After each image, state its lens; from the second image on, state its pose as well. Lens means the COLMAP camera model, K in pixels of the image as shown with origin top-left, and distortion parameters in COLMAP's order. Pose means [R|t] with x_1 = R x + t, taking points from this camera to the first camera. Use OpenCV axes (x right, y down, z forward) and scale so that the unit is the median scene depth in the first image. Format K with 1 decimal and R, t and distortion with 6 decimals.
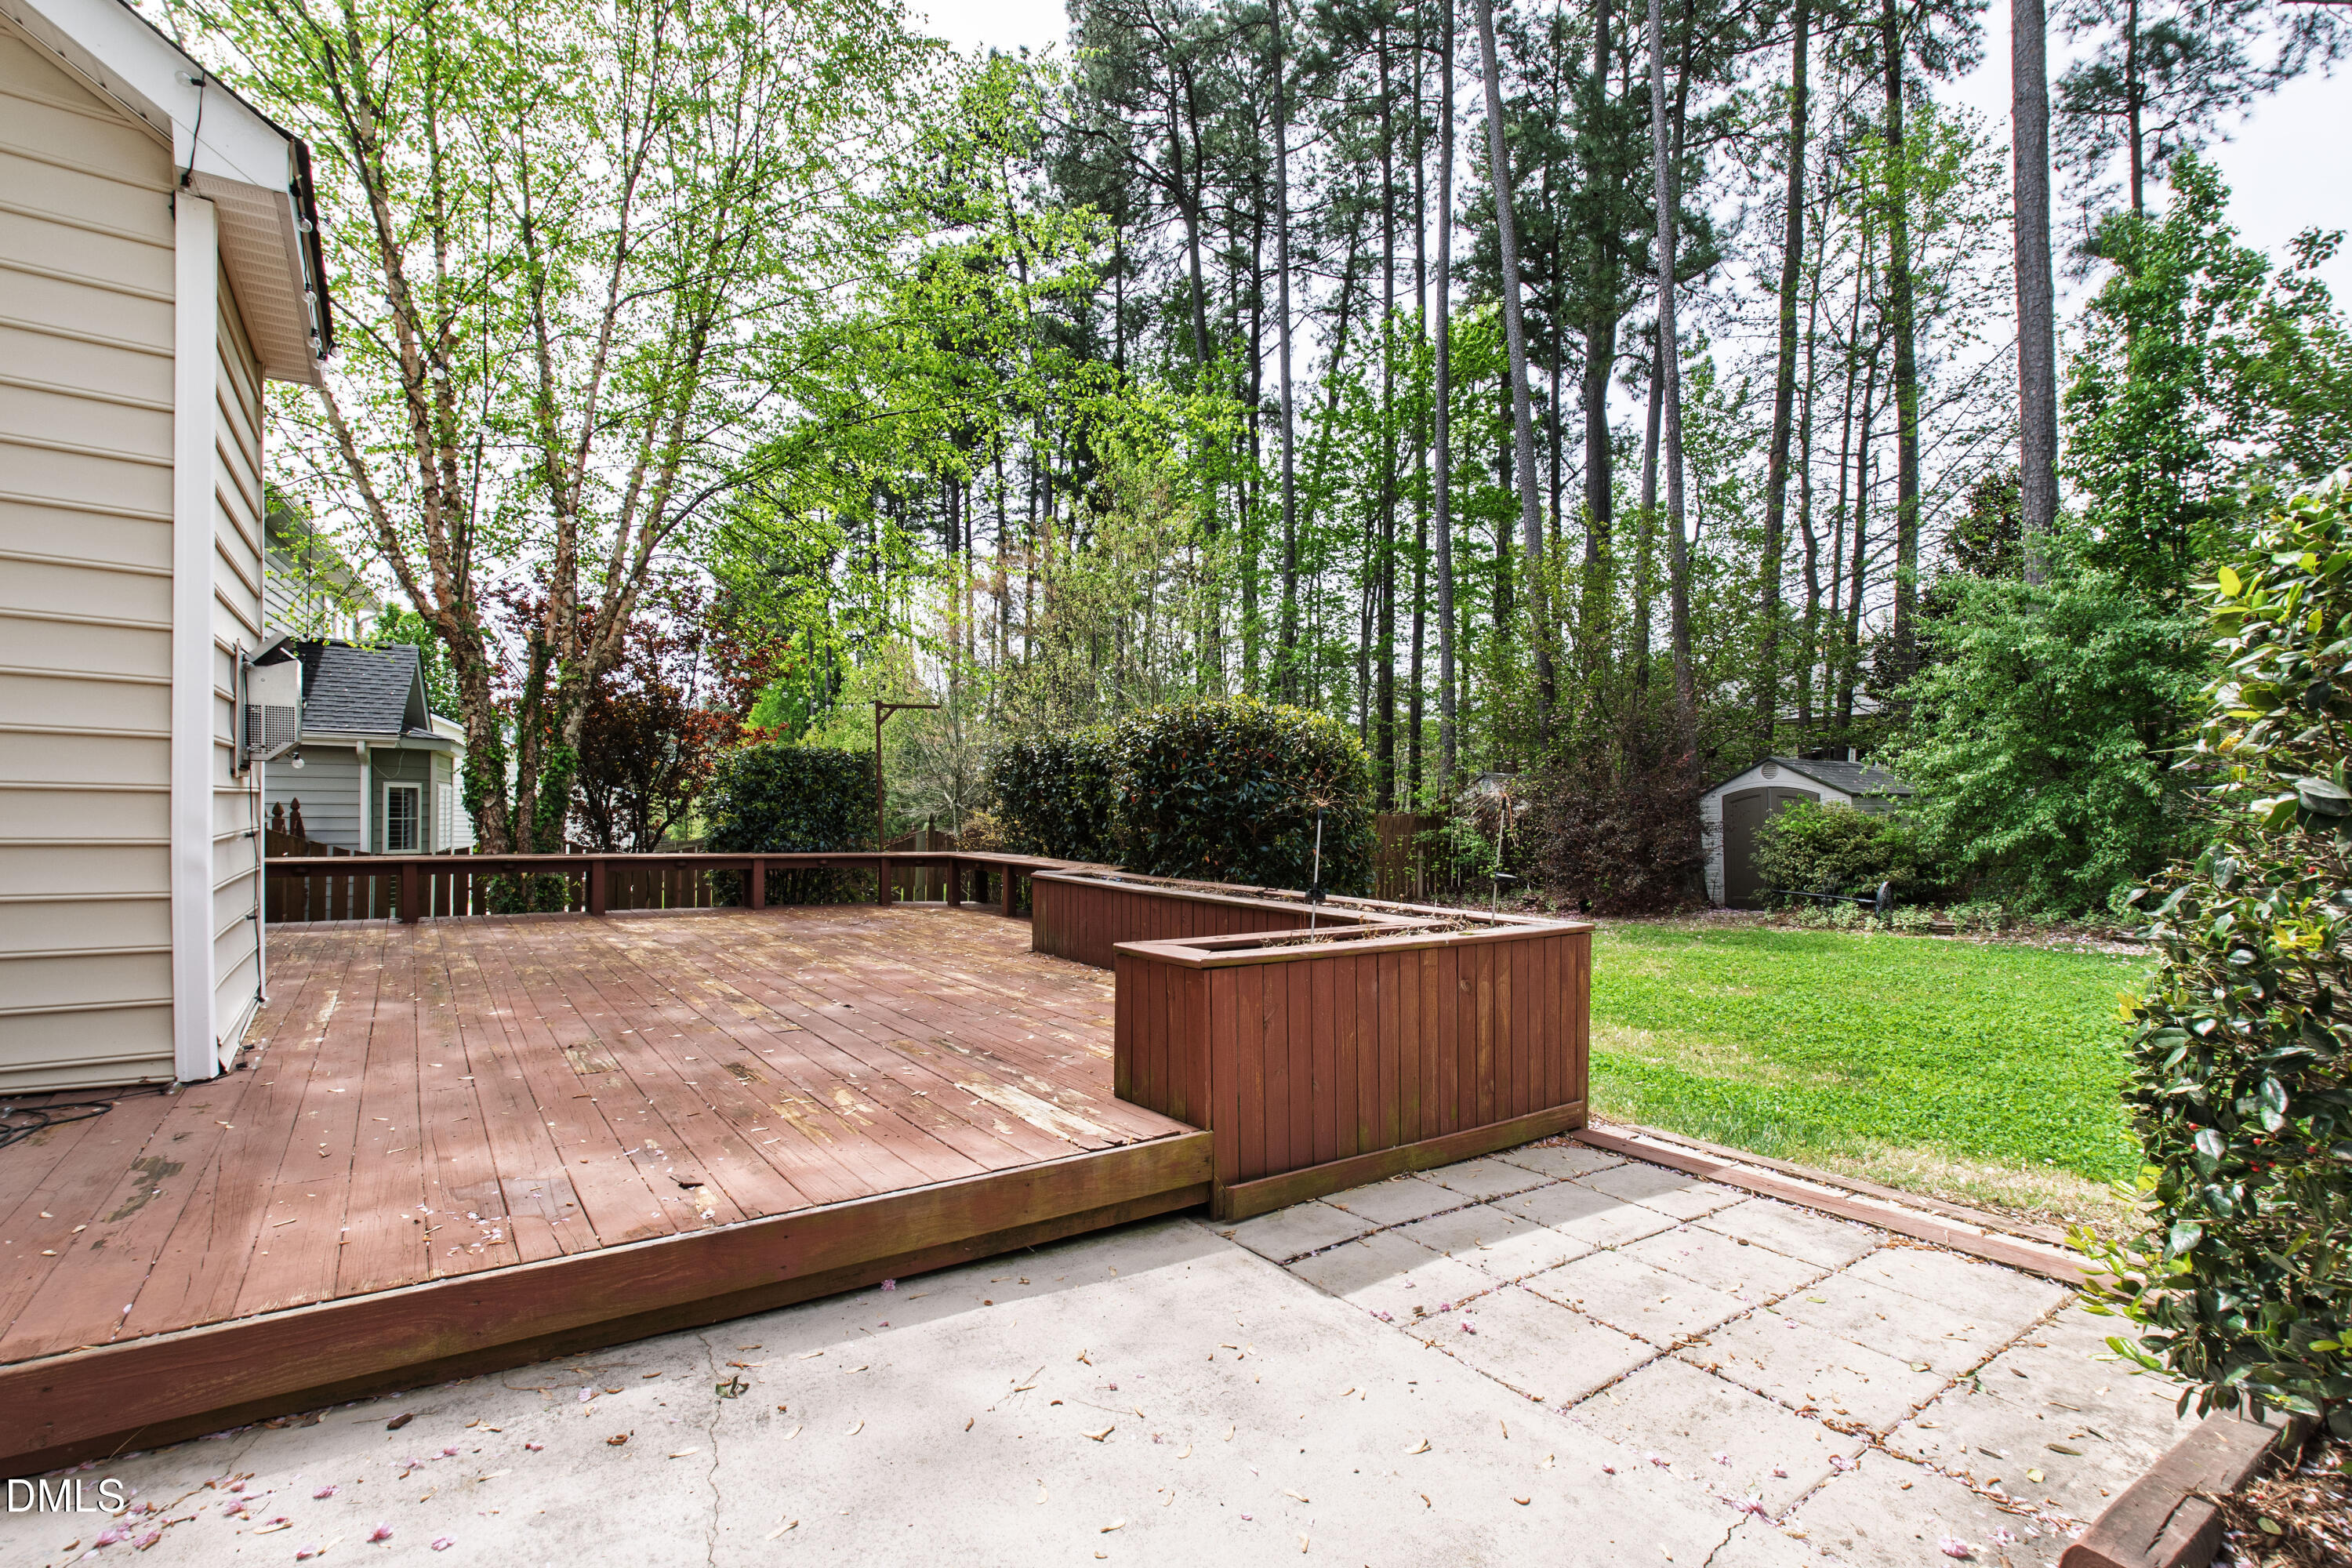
lens RADIAL K [[1064.5, 0, 1176.0], [0, 1064.5, 784.0], [0, 0, 1]] dist [0.003158, 0.001107]
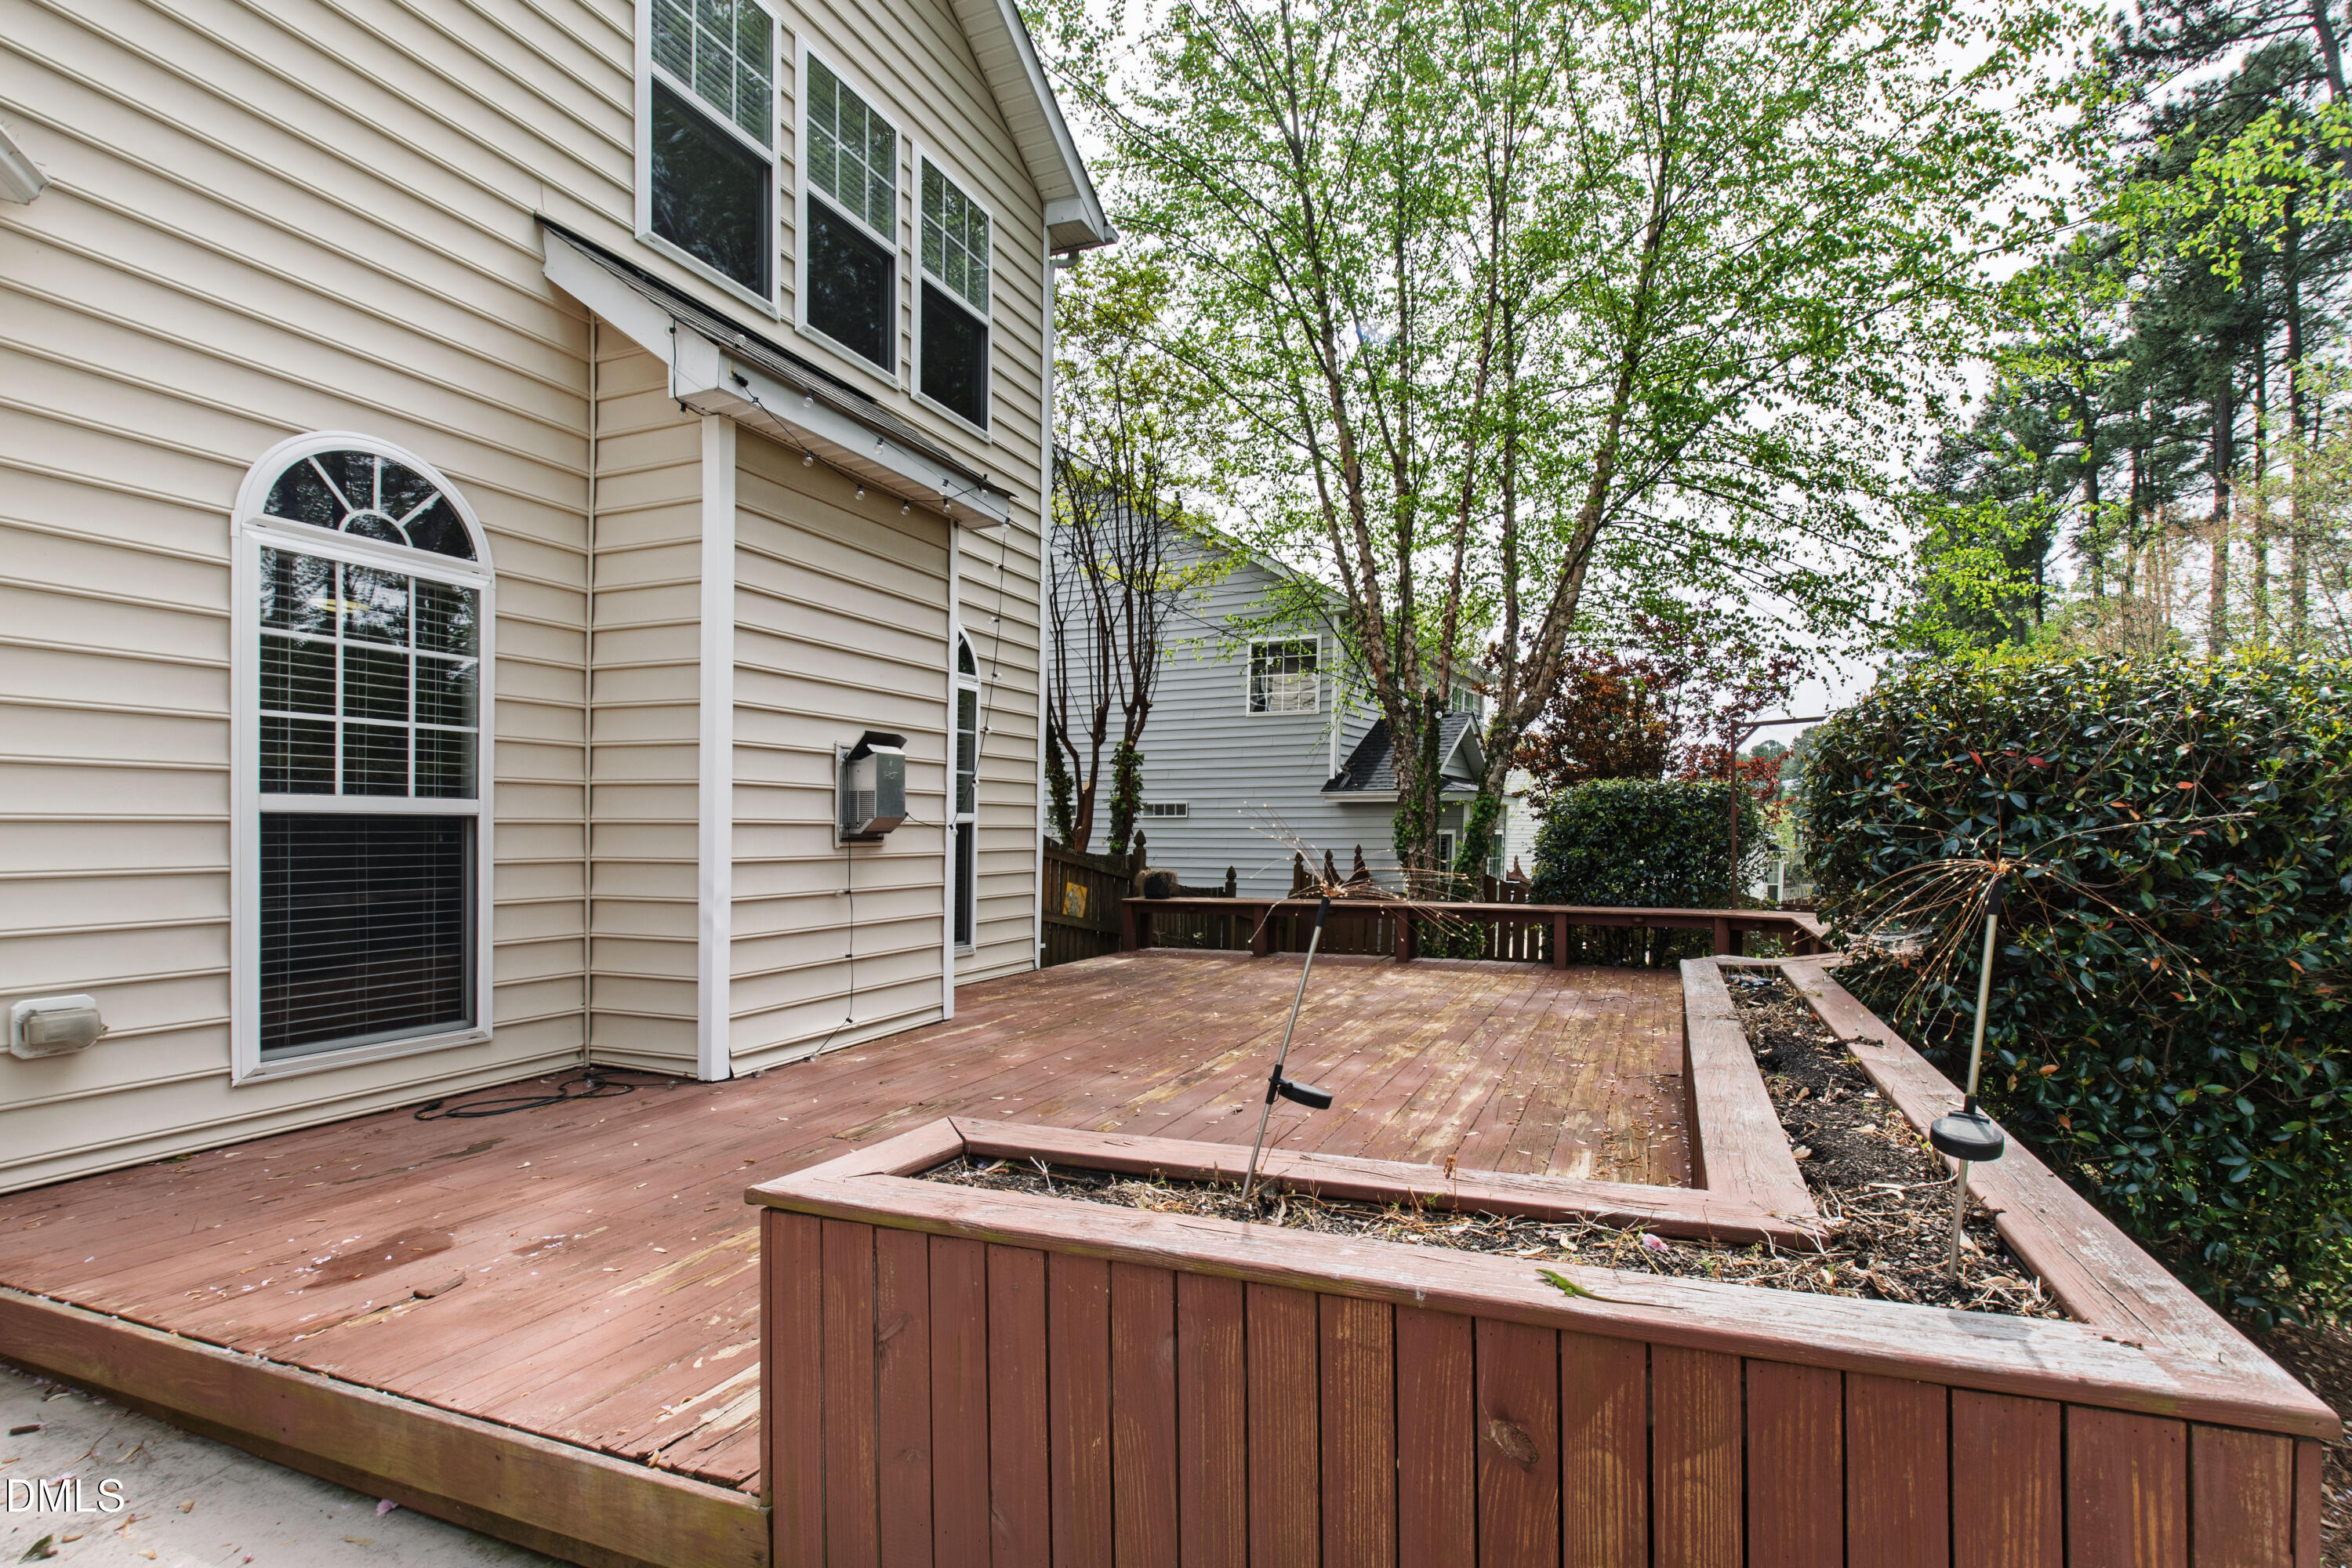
lens RADIAL K [[1064.5, 0, 1176.0], [0, 1064.5, 784.0], [0, 0, 1]] dist [0.003158, 0.001107]
pose [[0.554672, -0.053599, -0.830341, 0.623298], [0.030060, 0.998563, -0.044377, -0.019566], [0.831526, -0.000345, 0.555486, 0.856751]]
